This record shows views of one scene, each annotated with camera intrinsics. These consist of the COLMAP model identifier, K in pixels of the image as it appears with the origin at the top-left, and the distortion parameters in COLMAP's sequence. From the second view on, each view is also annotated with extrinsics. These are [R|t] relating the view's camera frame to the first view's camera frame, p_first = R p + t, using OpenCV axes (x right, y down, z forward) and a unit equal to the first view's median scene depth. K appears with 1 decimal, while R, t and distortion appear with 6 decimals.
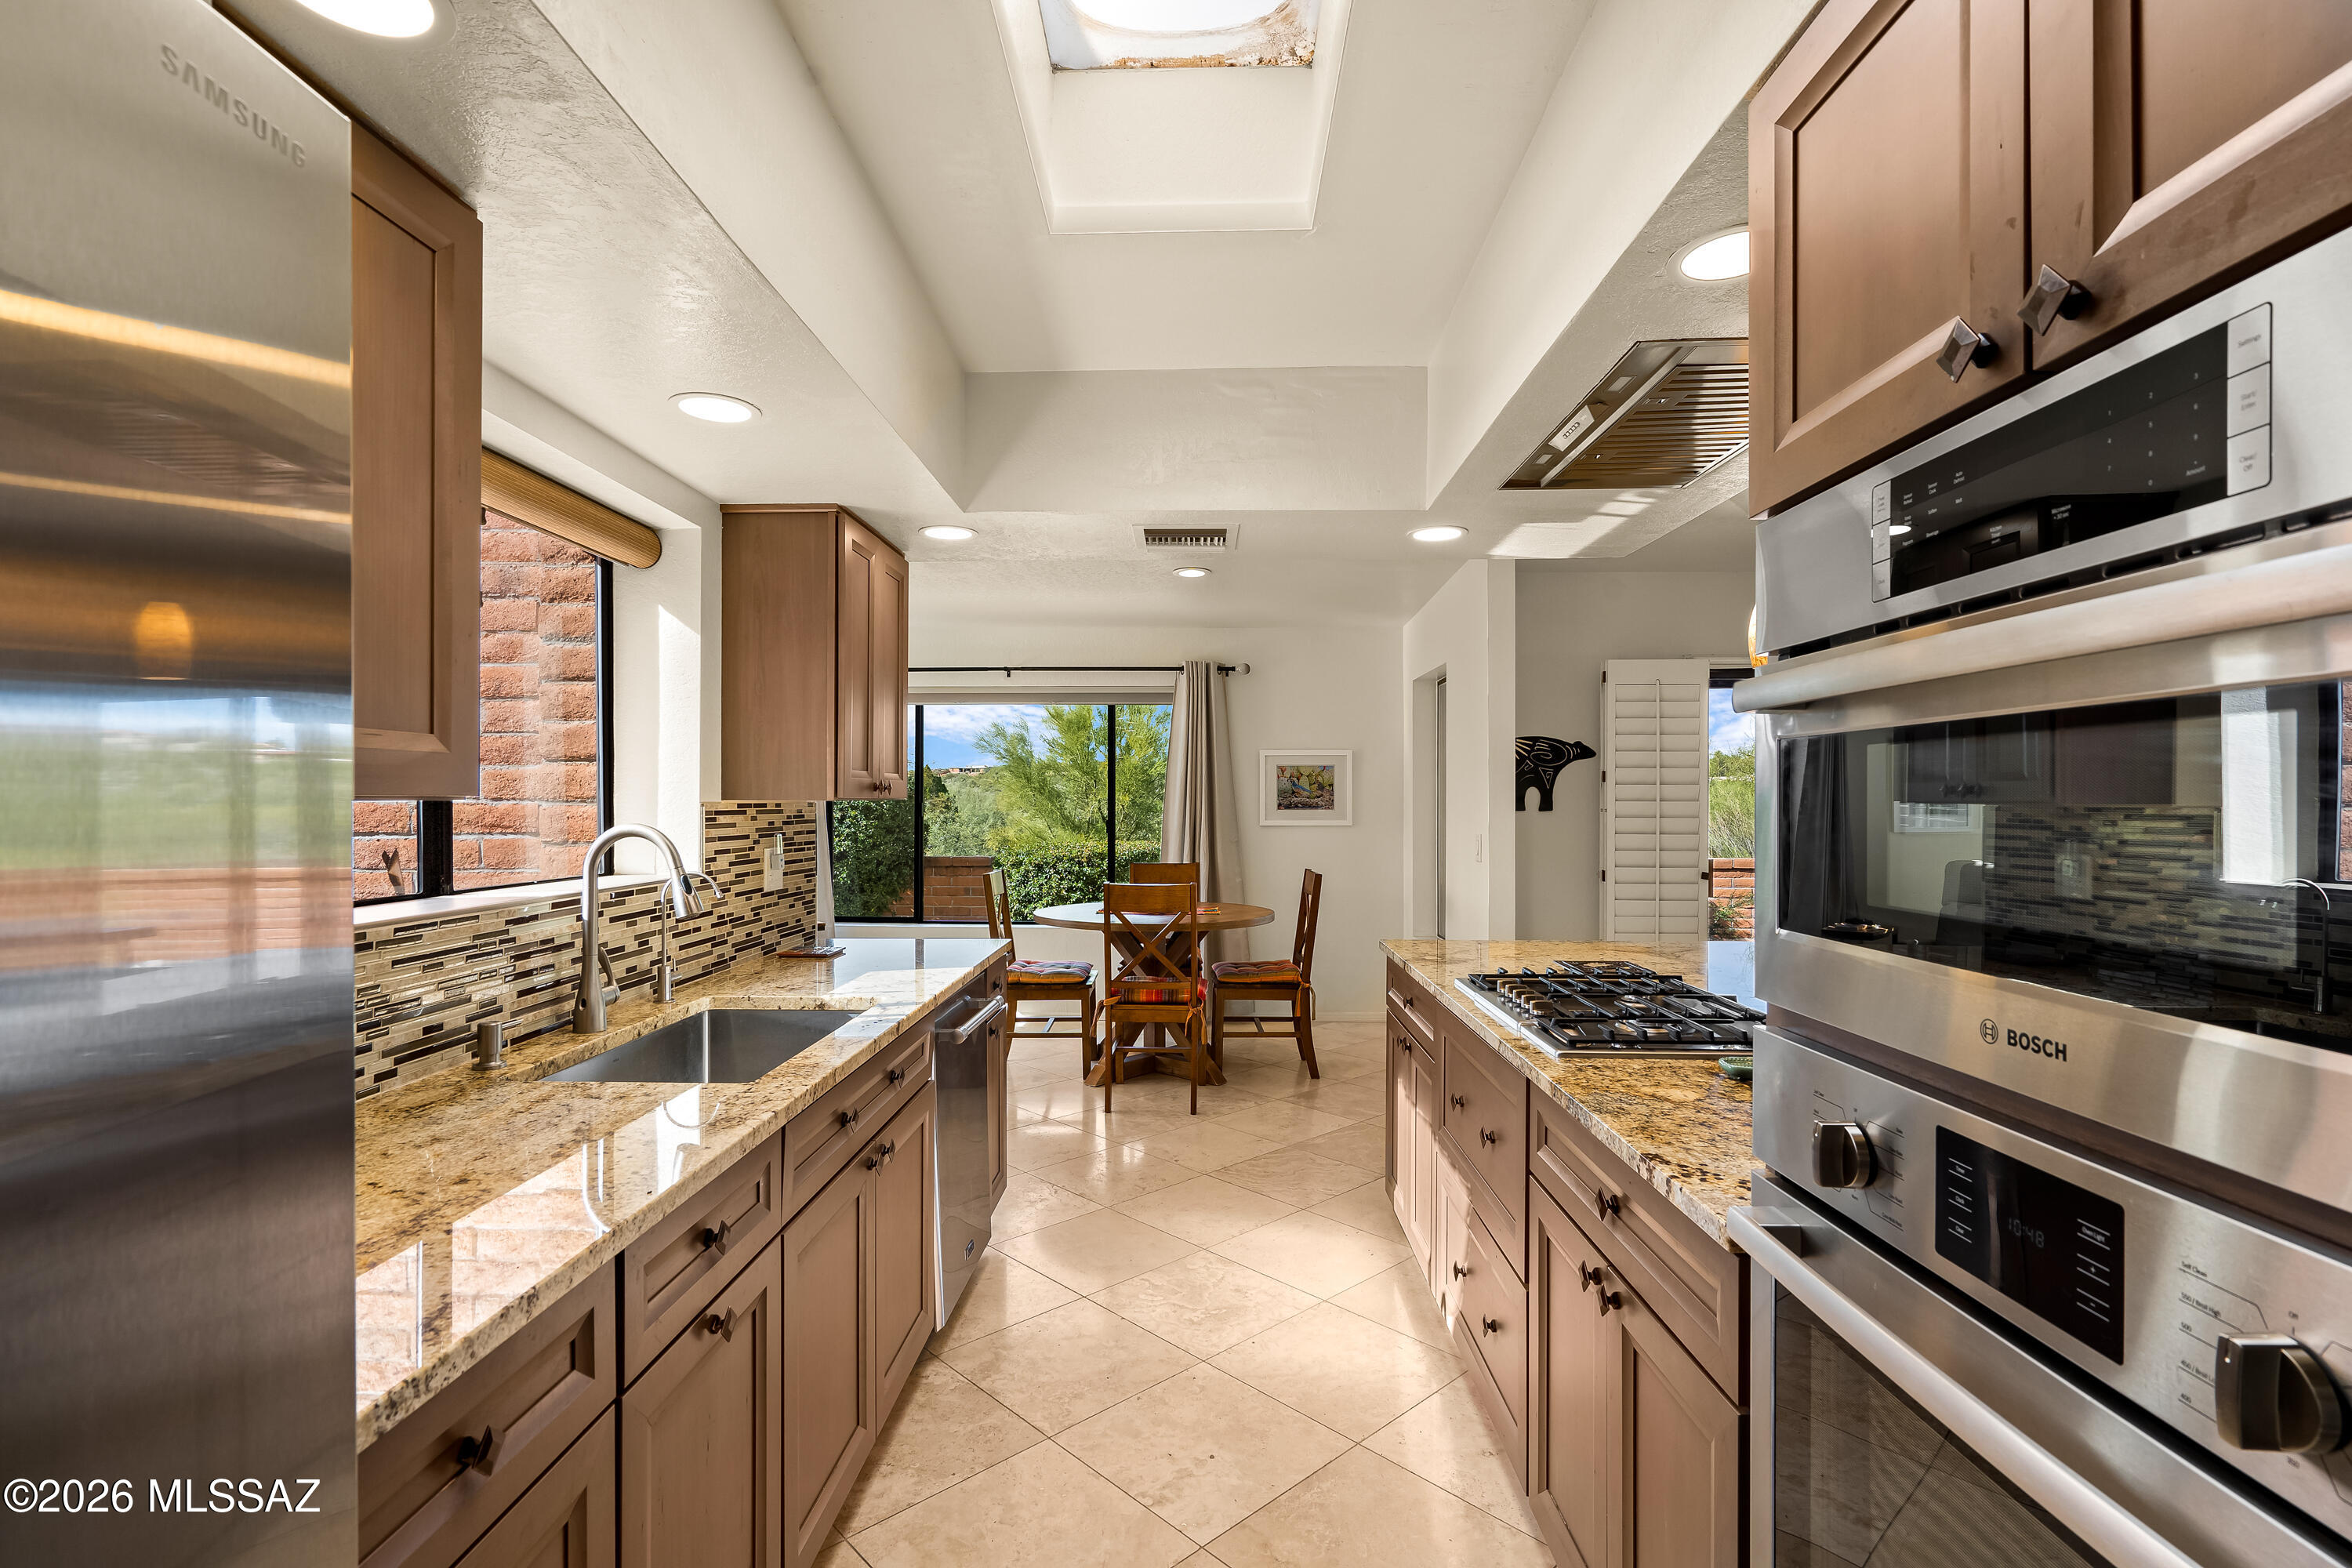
lens RADIAL K [[1079.2, 0, 1151.3], [0, 1079.2, 796.3], [0, 0, 1]] dist [-0.004622, 0.002952]
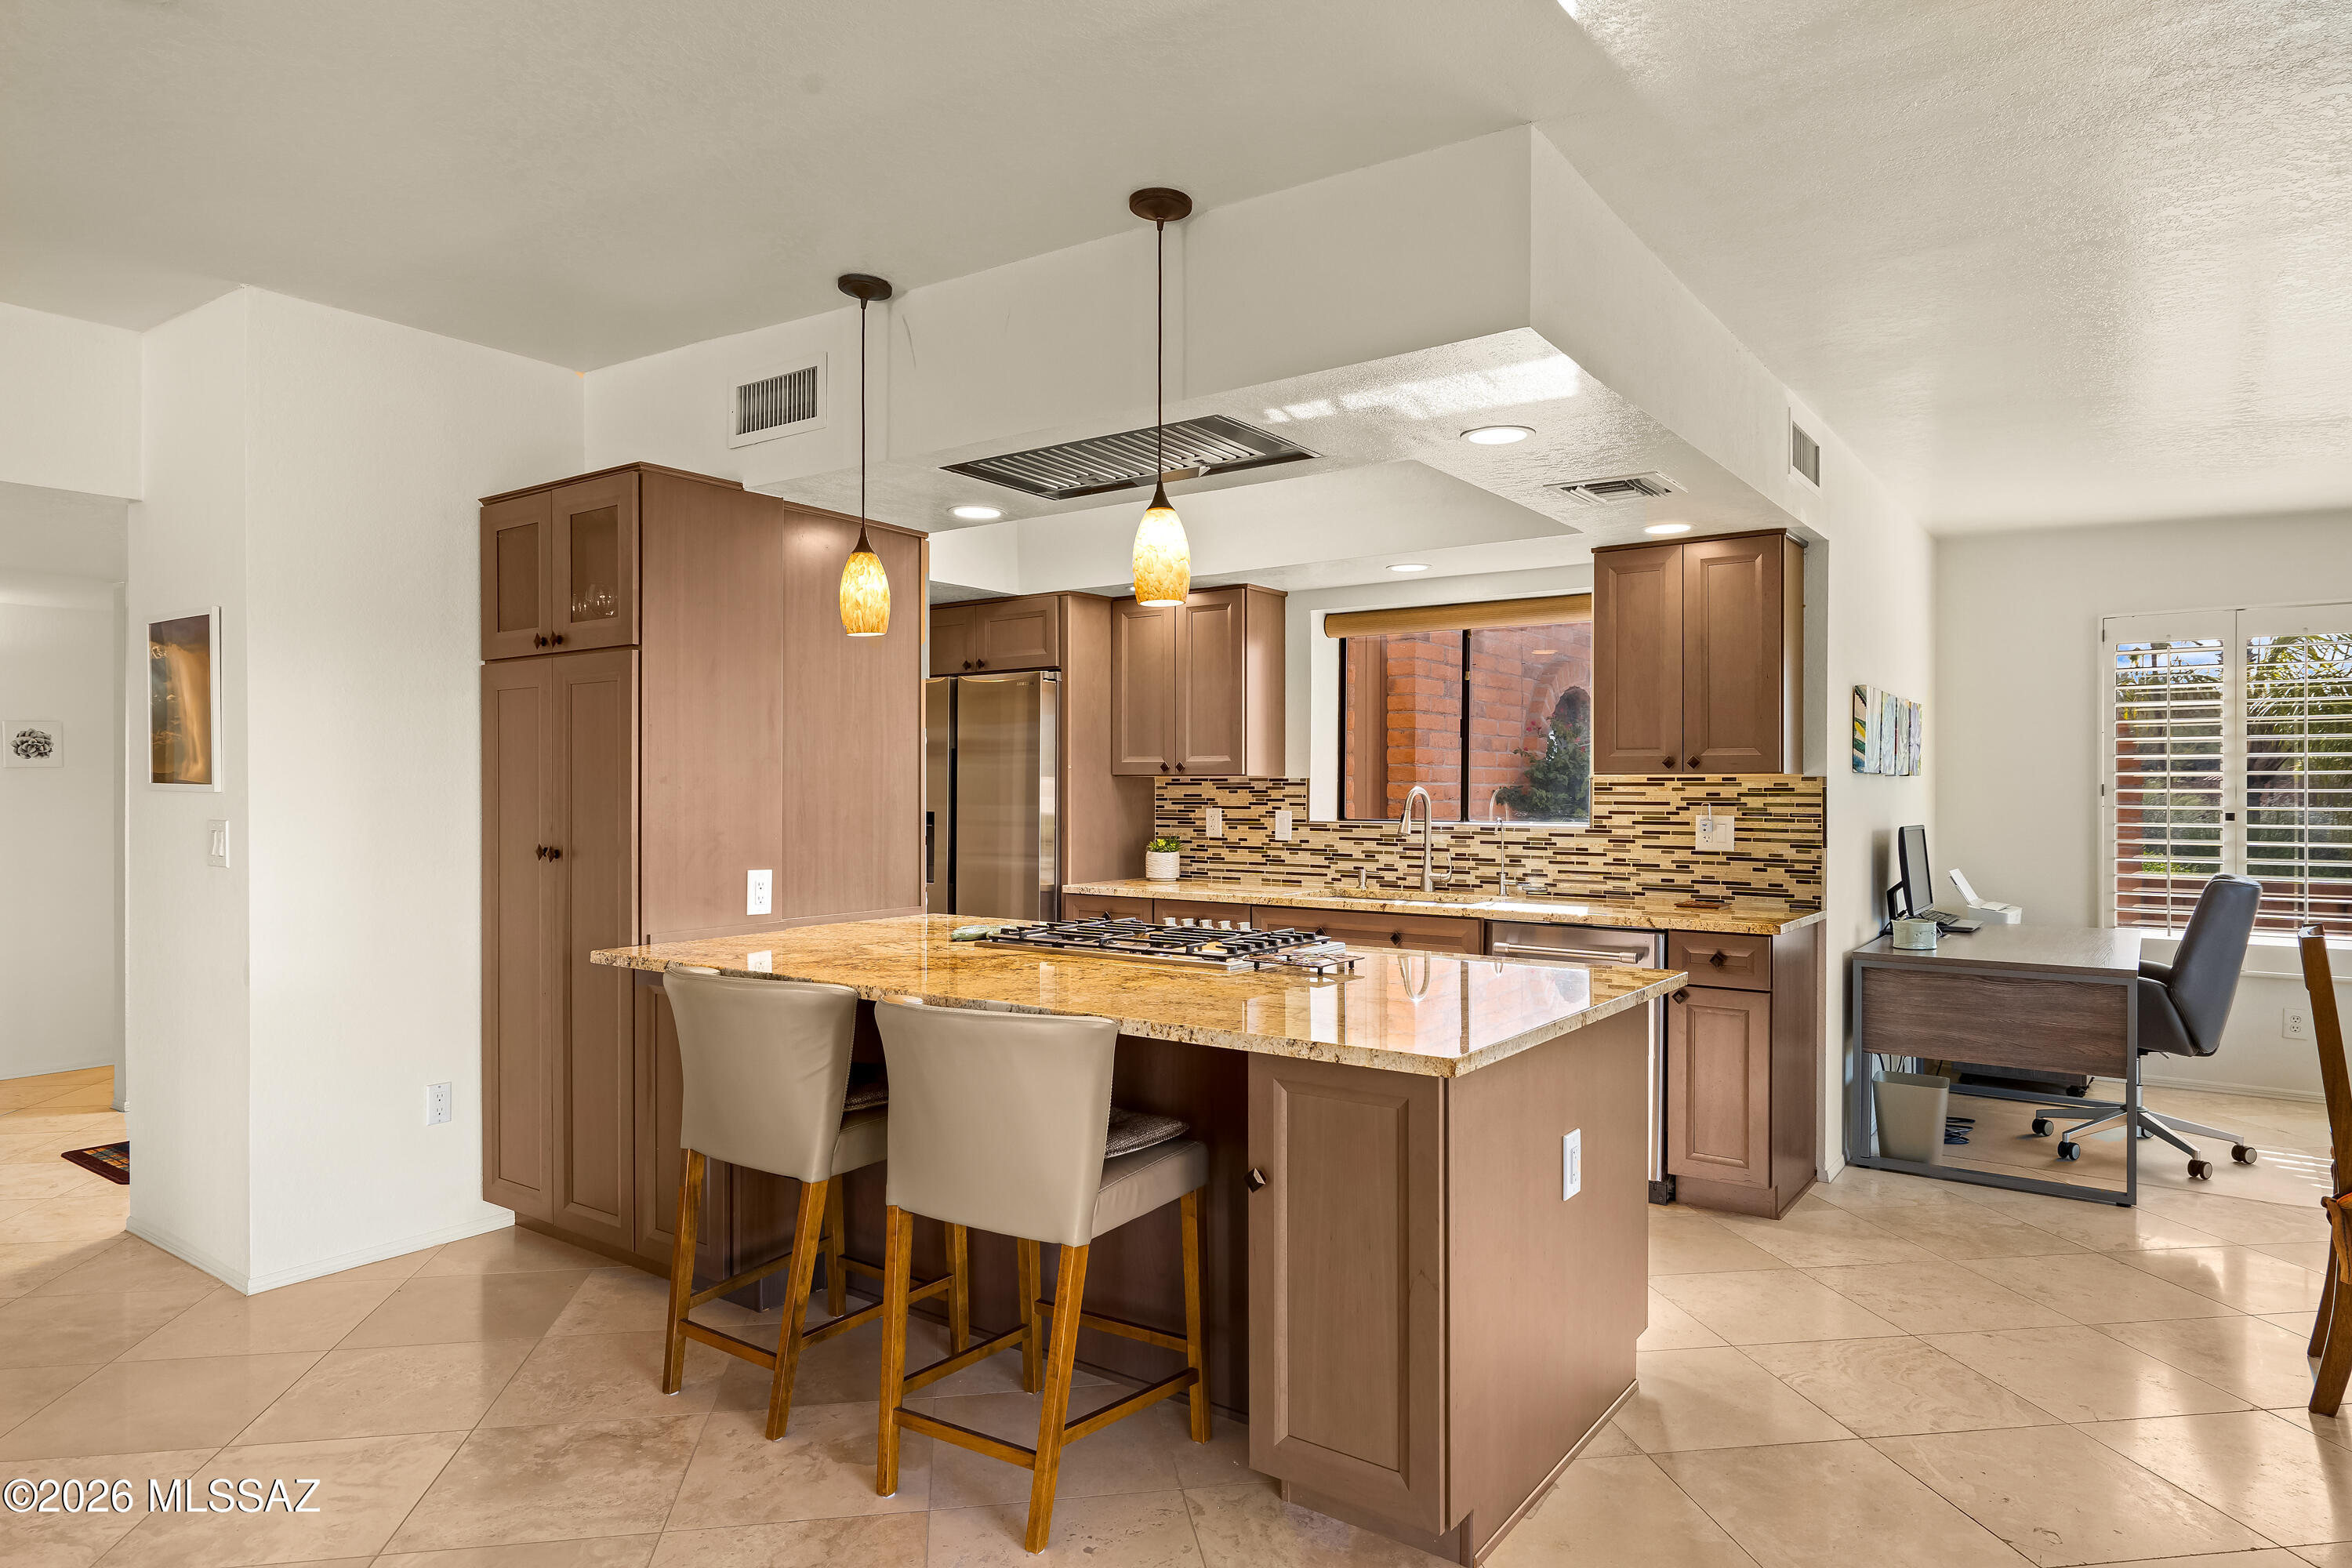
lens RADIAL K [[1356.8, 0, 1168.9], [0, 1356.8, 800.6], [0, 0, 1]] dist [0.004806, 0.000001]
pose [[-0.552403, 0.005200, -0.833561, 1.313565], [0.000378, 0.999982, 0.005988, 0.025033], [0.833577, 0.002992, -0.552395, 1.425781]]
